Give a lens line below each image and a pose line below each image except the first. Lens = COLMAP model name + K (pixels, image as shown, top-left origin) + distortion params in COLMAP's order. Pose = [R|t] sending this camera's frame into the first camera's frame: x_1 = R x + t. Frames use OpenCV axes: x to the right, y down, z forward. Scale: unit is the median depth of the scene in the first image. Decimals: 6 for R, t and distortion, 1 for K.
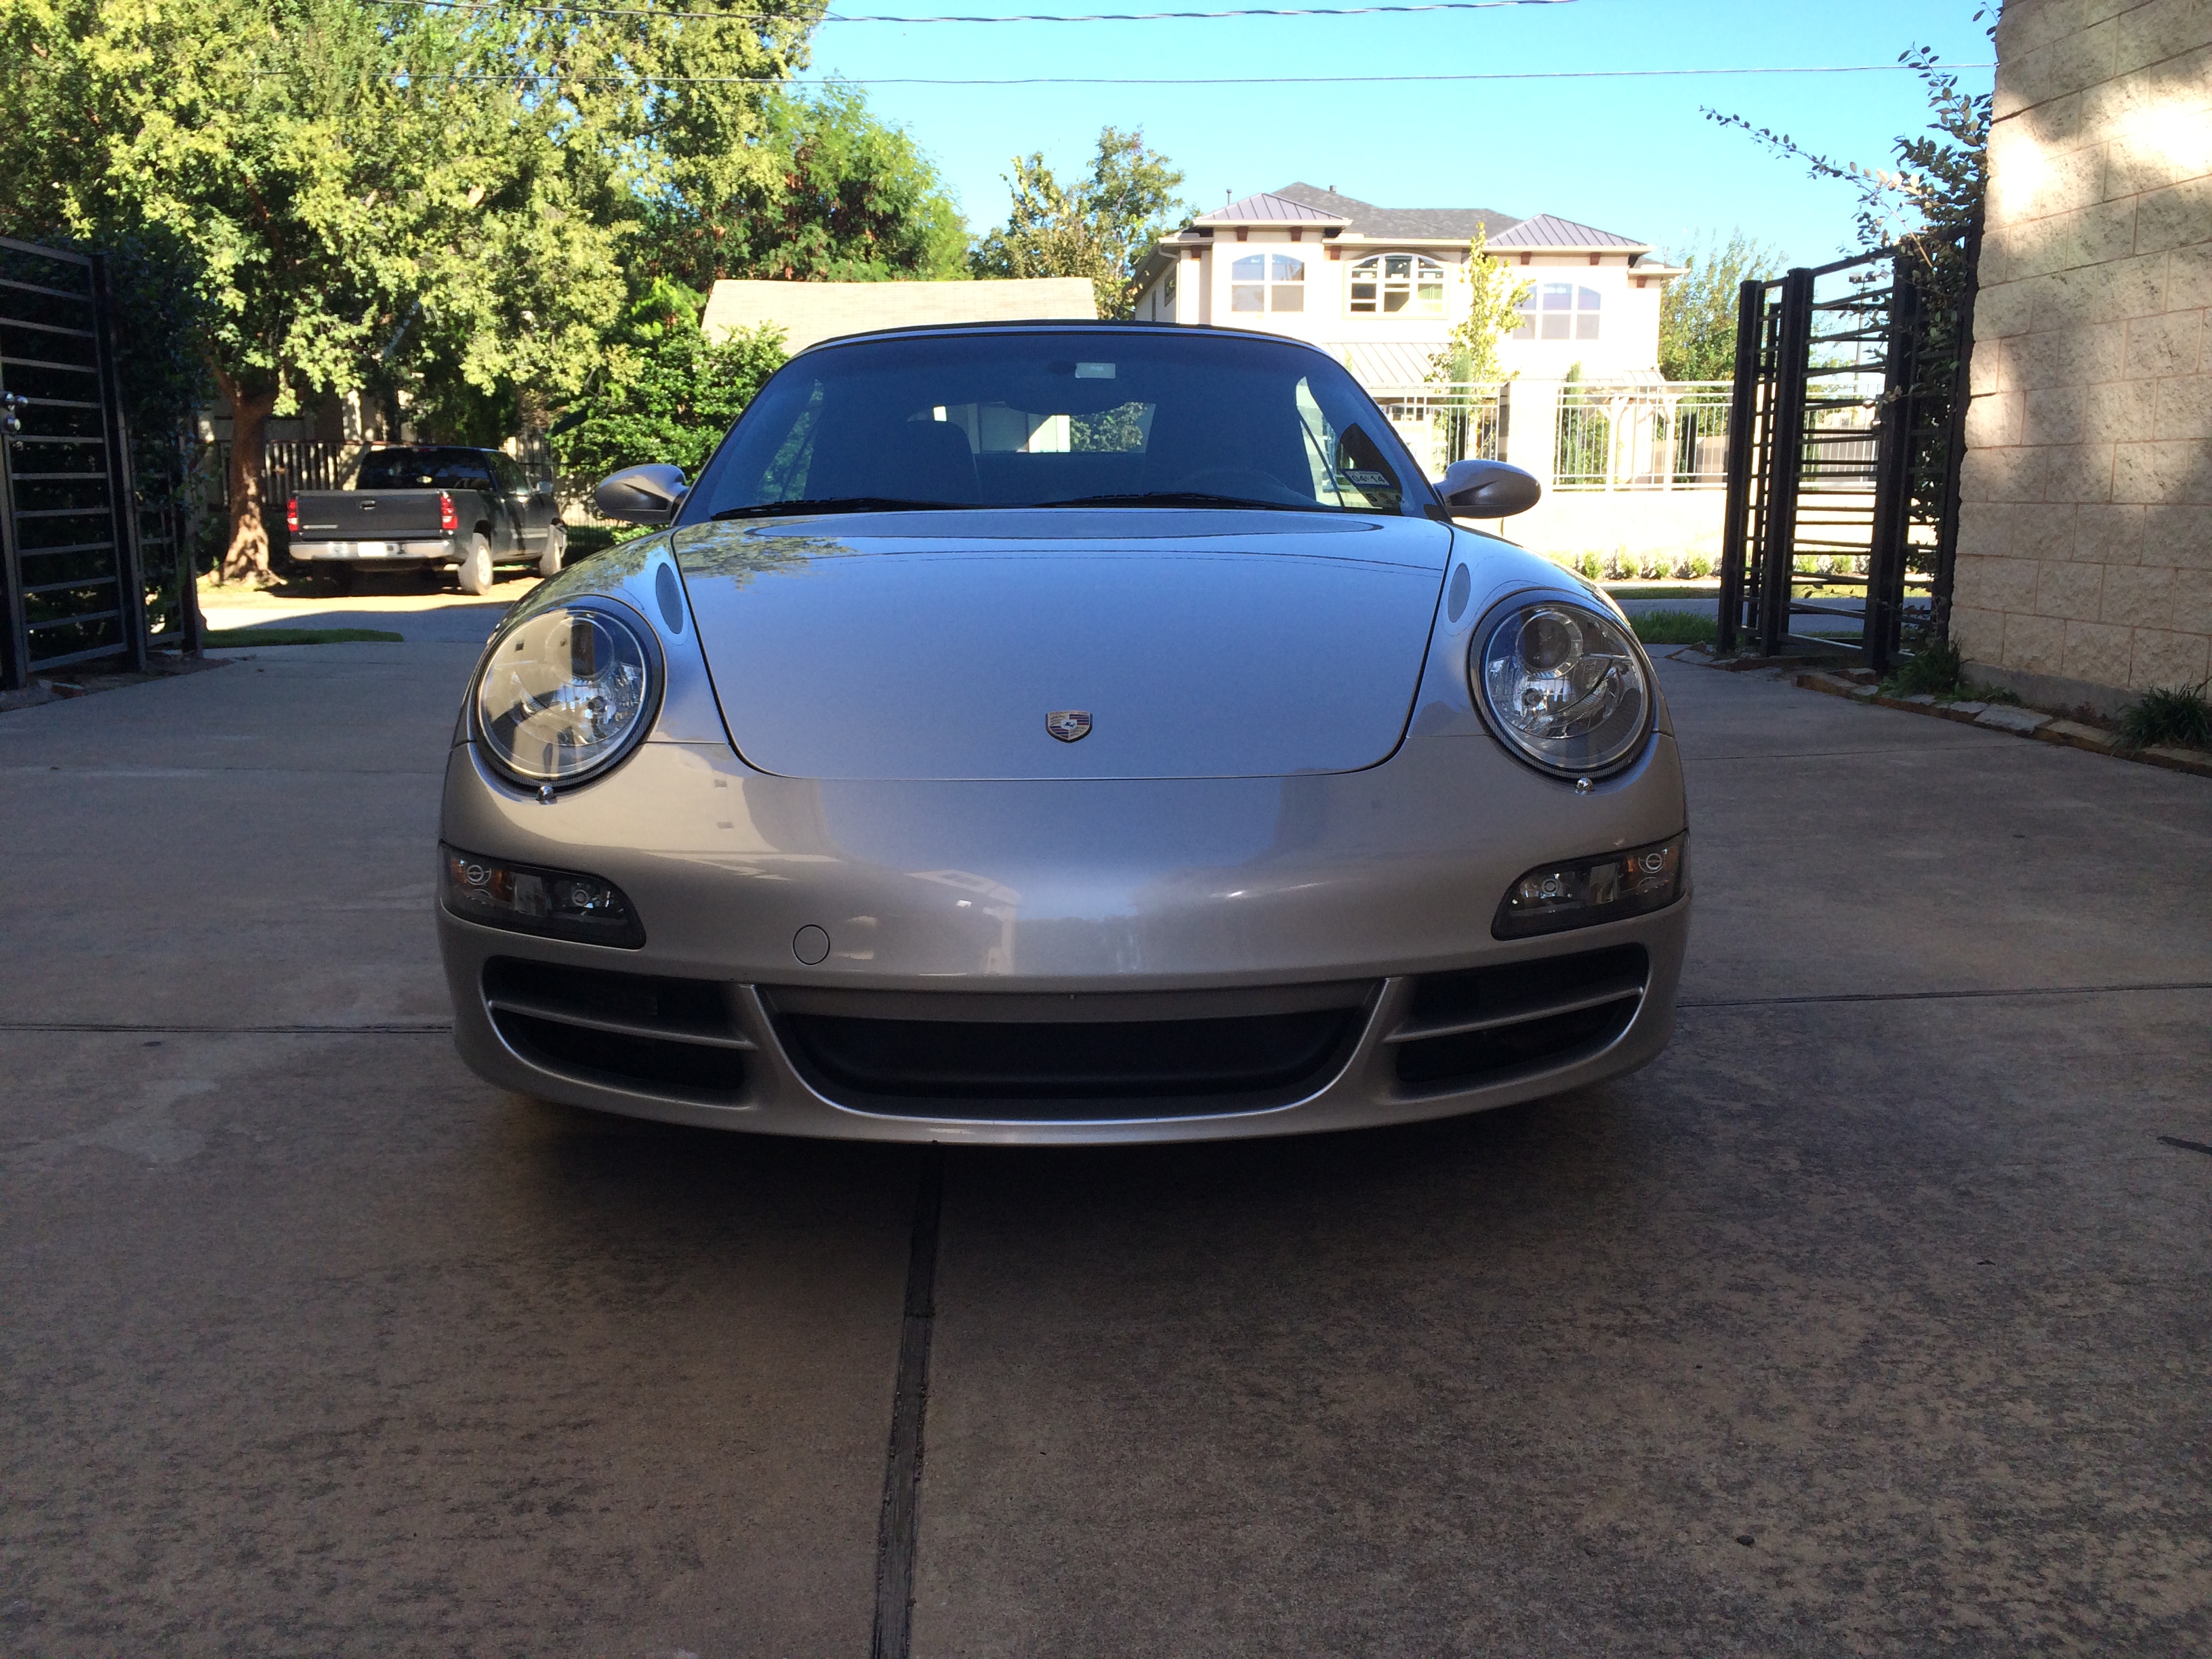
lens RADIAL K [[1908.2, 0, 1088.0], [0, 1908.2, 829.6], [0, 0, 1]] dist [0.075108, -0.097859]
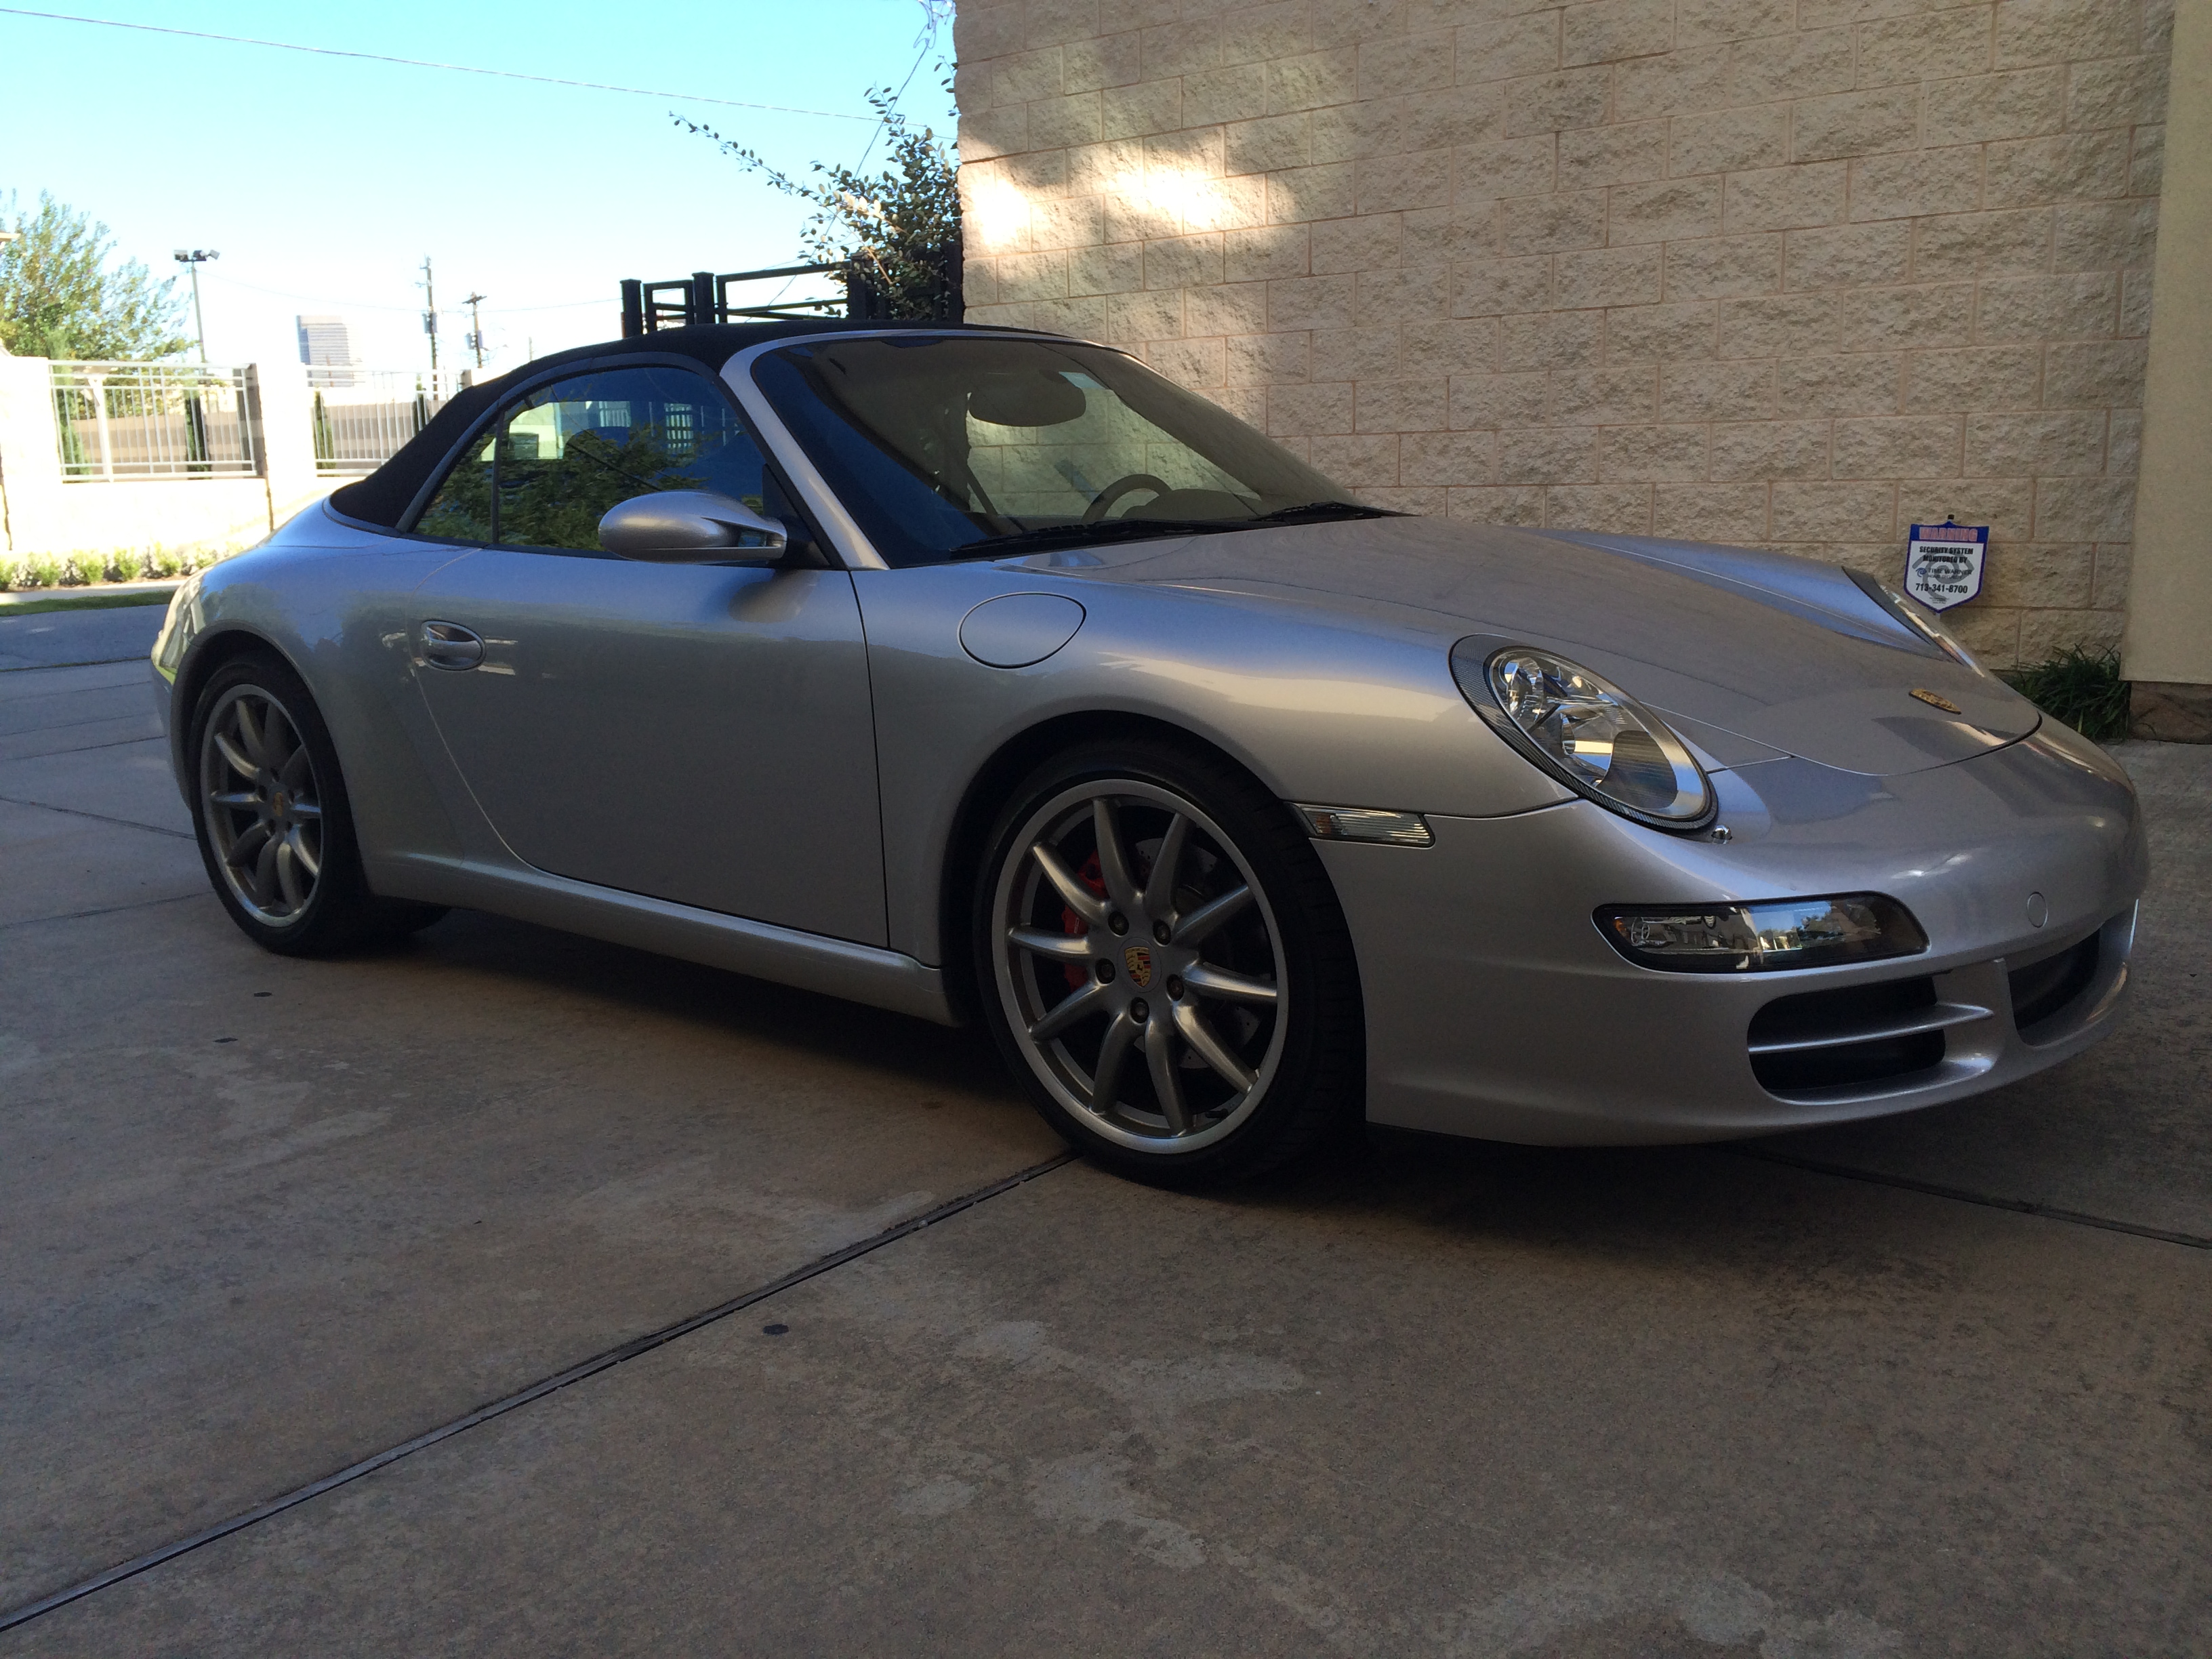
lens RADIAL K [[1908.2, 0, 1096.1], [0, 1908.2, 836.8], [0, 0, 1]] dist [0.075108, -0.097859]
pose [[0.654629, -0.162339, 0.738314, -0.408959], [0.152916, 0.984916, 0.080978, -0.048879], [-0.740323, 0.059889, 0.669578, 0.193966]]
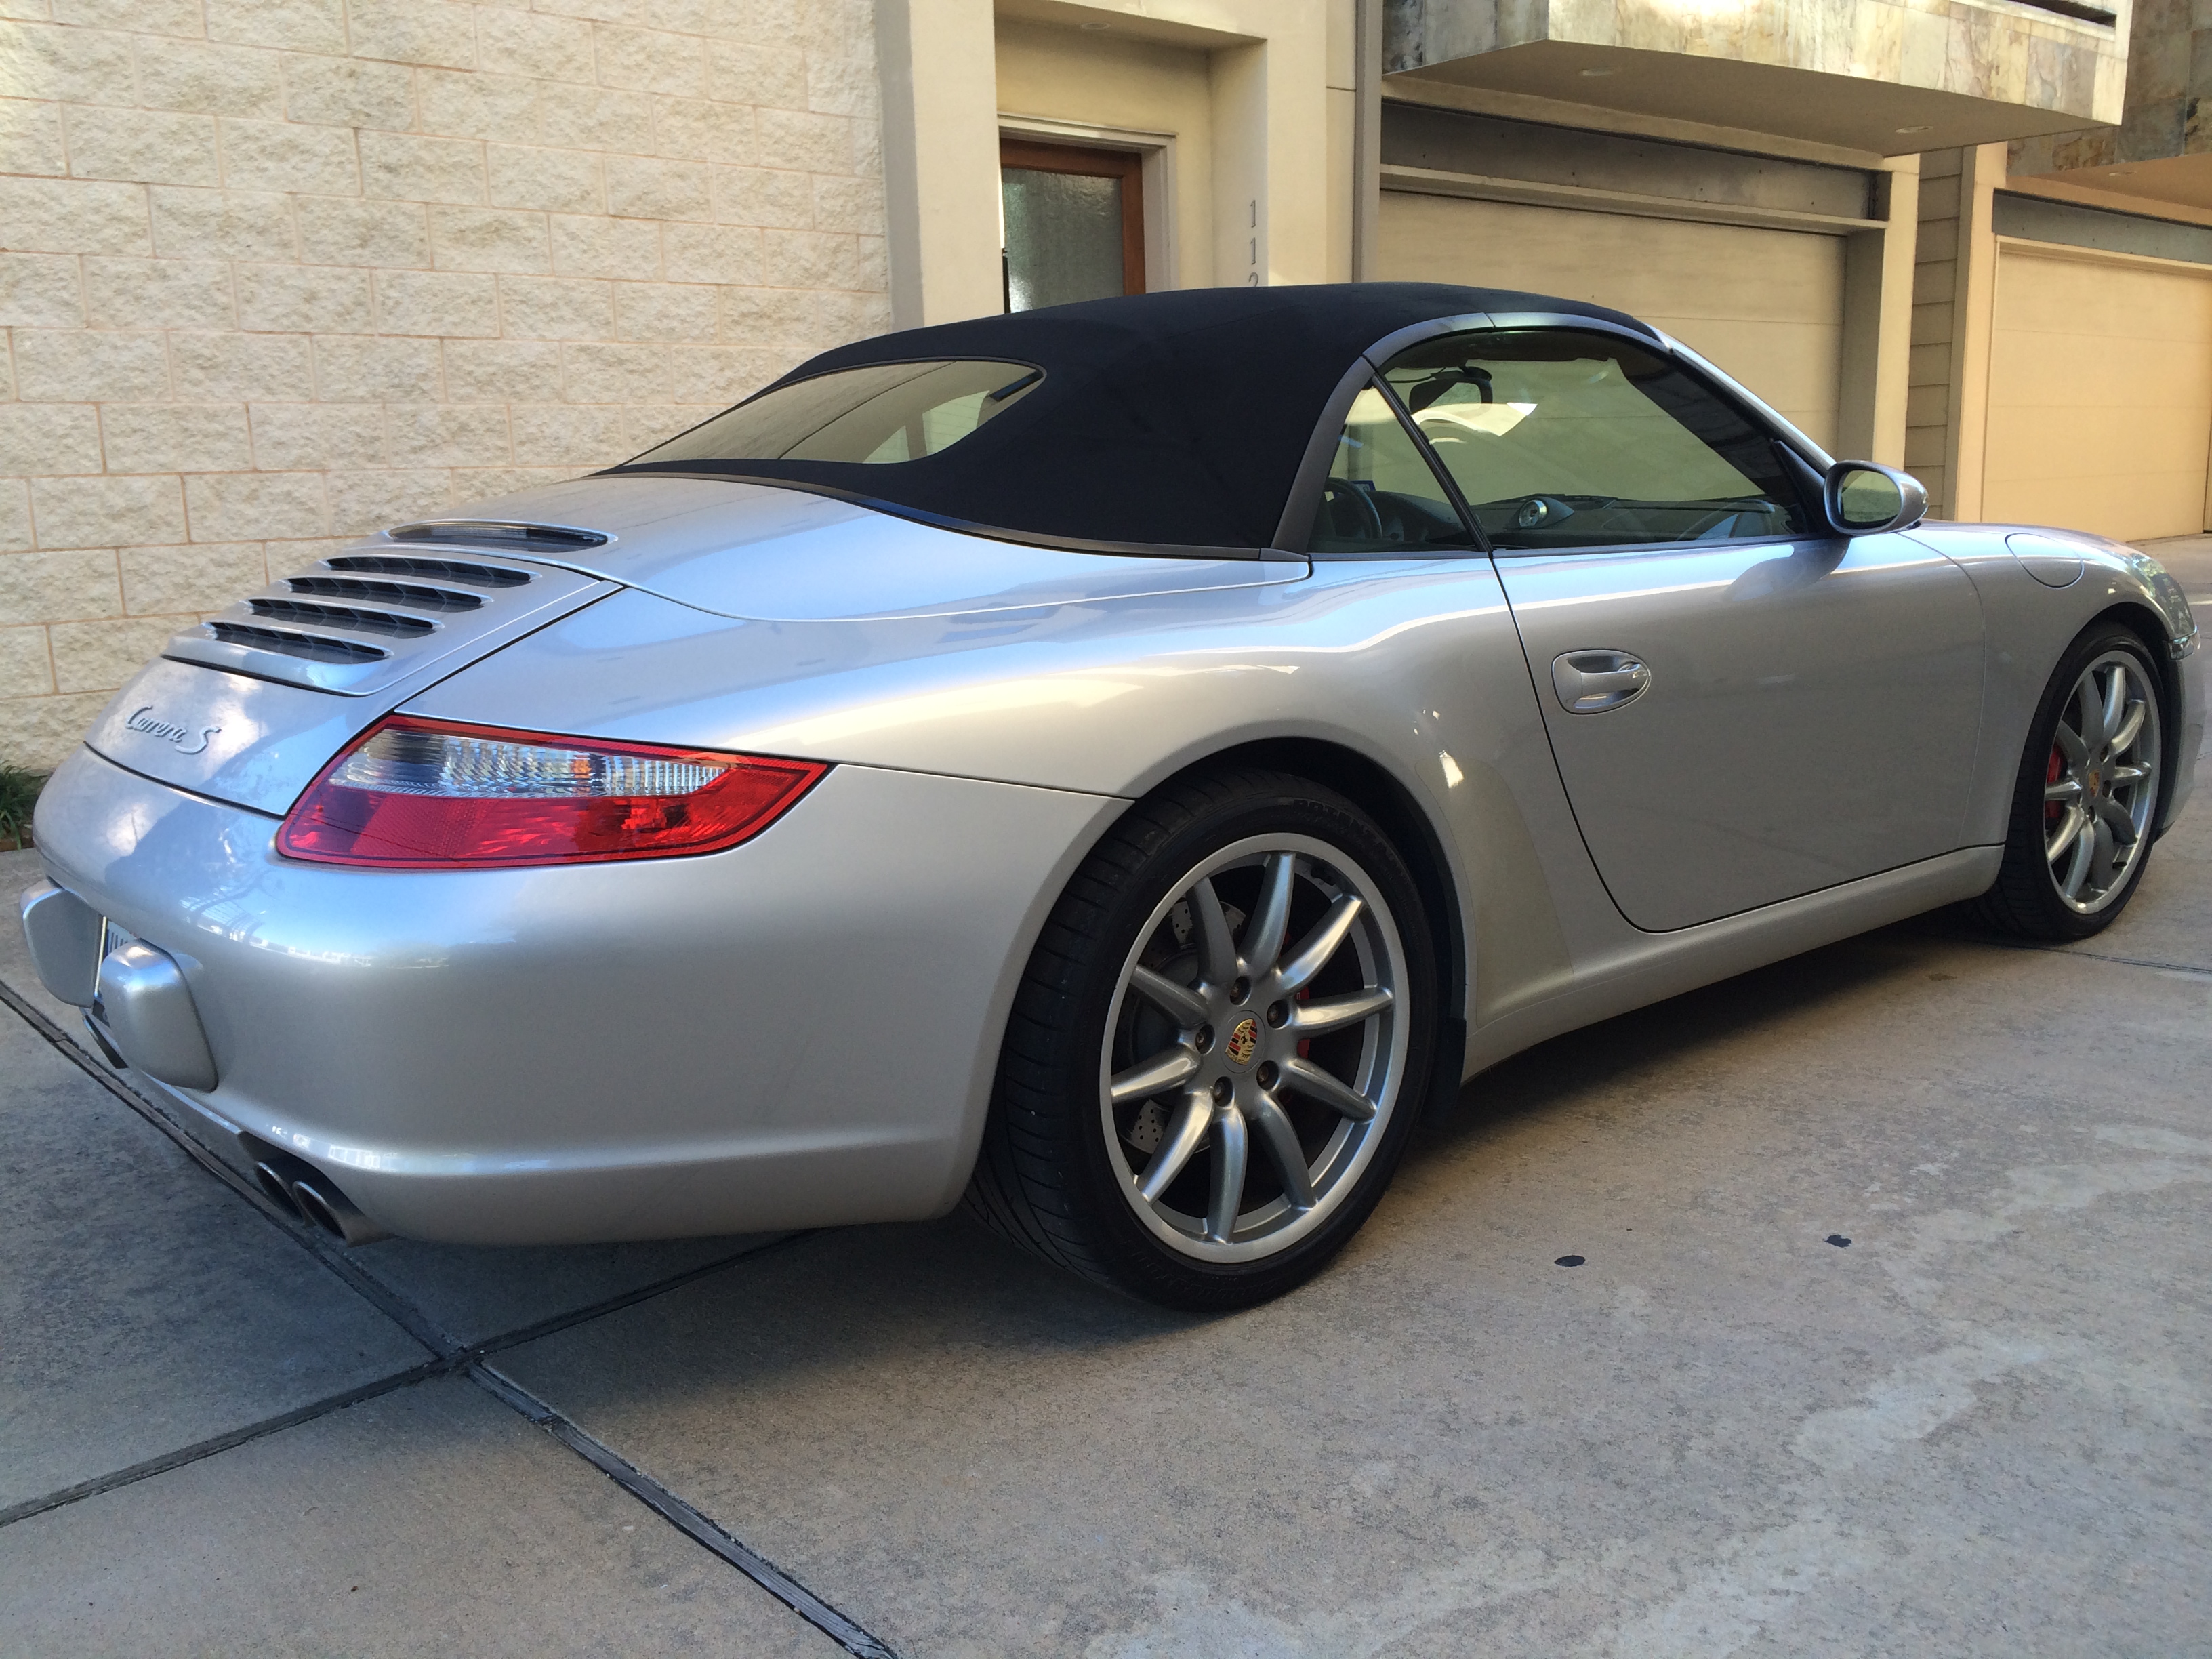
lens RADIAL K [[1908.2, 0, 1117.3], [0, 1908.2, 837.9], [0, 0, 1]] dist [0.075108, -0.097859]
pose [[-0.642937, -0.123935, 0.755825, -0.367525], [0.163385, 0.941915, 0.293431, -0.185295], [-0.748290, 0.312148, -0.585343, 0.983694]]
